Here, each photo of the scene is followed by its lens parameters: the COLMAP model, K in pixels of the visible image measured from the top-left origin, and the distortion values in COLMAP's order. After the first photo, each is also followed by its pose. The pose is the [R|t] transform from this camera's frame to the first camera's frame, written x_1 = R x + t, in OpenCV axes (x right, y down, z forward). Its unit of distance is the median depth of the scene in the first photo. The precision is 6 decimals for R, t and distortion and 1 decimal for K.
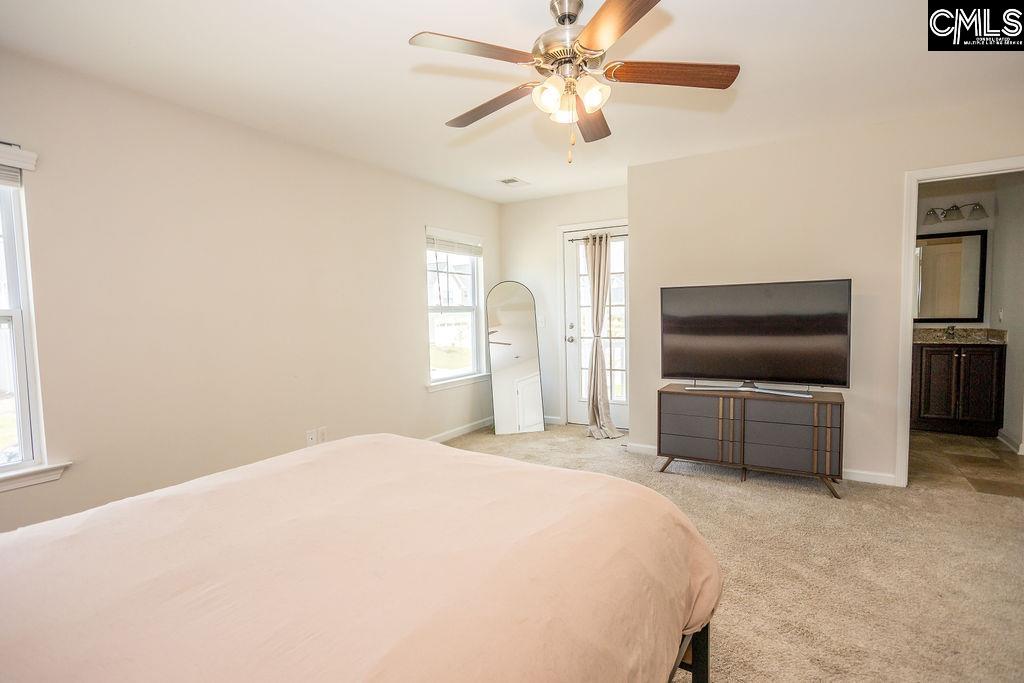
lens RADIAL K [[498.9, 0, 508.3], [0, 498.9, 342.0], [0, 0, 1]] dist [-0.039795, 0.029165]
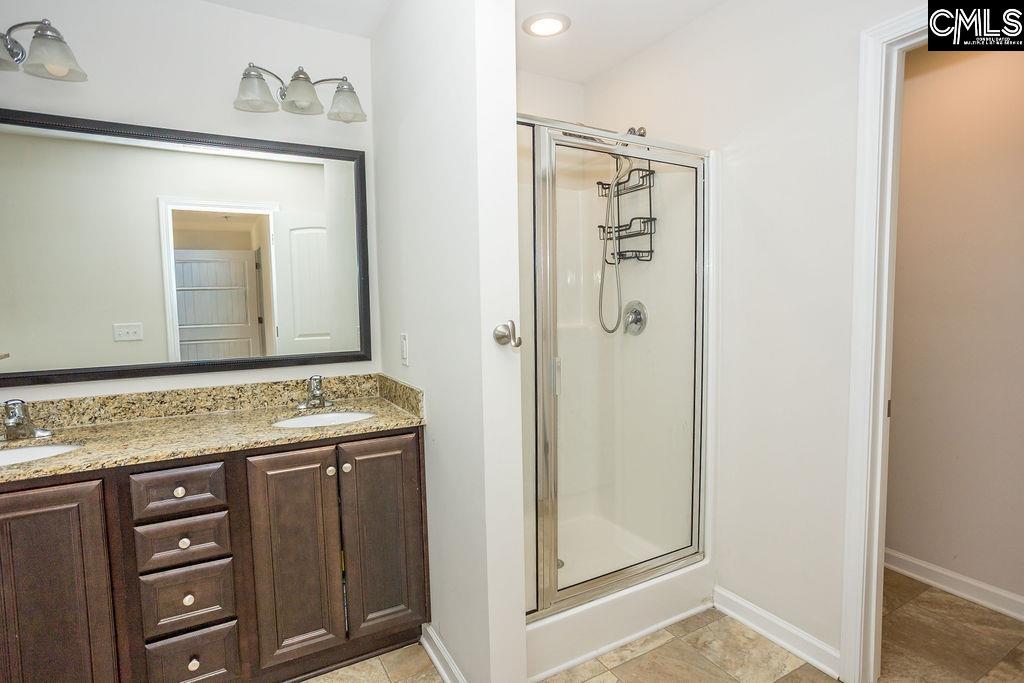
lens RADIAL K [[533.3, 0, 512.9], [0, 533.3, 337.9], [0, 0, 1]] dist [-0.057759, 0.038249]
pose [[0.475797, -0.050951, 0.878078, 0.609210], [0.063019, 0.997730, 0.023746, -0.064662], [-0.877295, 0.044037, 0.477927, 0.663621]]
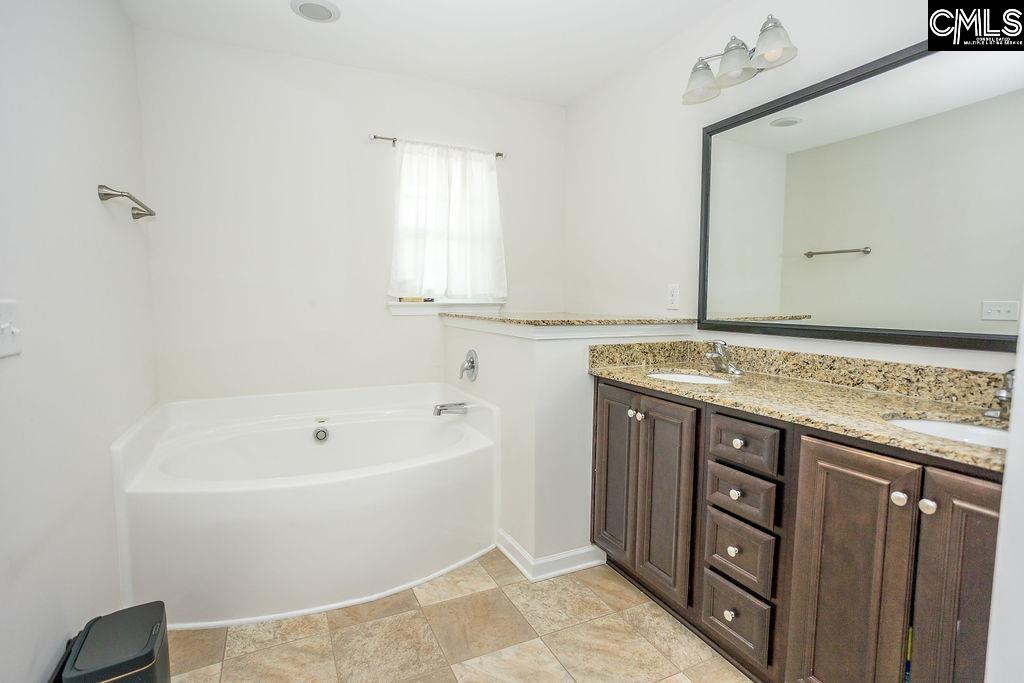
lens RADIAL K [[498.9, 0, 508.3], [0, 498.9, 342.0], [0, 0, 1]] dist [-0.039795, 0.029165]
pose [[0.843147, 0.071455, -0.532914, 0.823515], [-0.056063, 0.997411, 0.045037, -0.044393], [0.534752, -0.008096, 0.844970, 0.666447]]
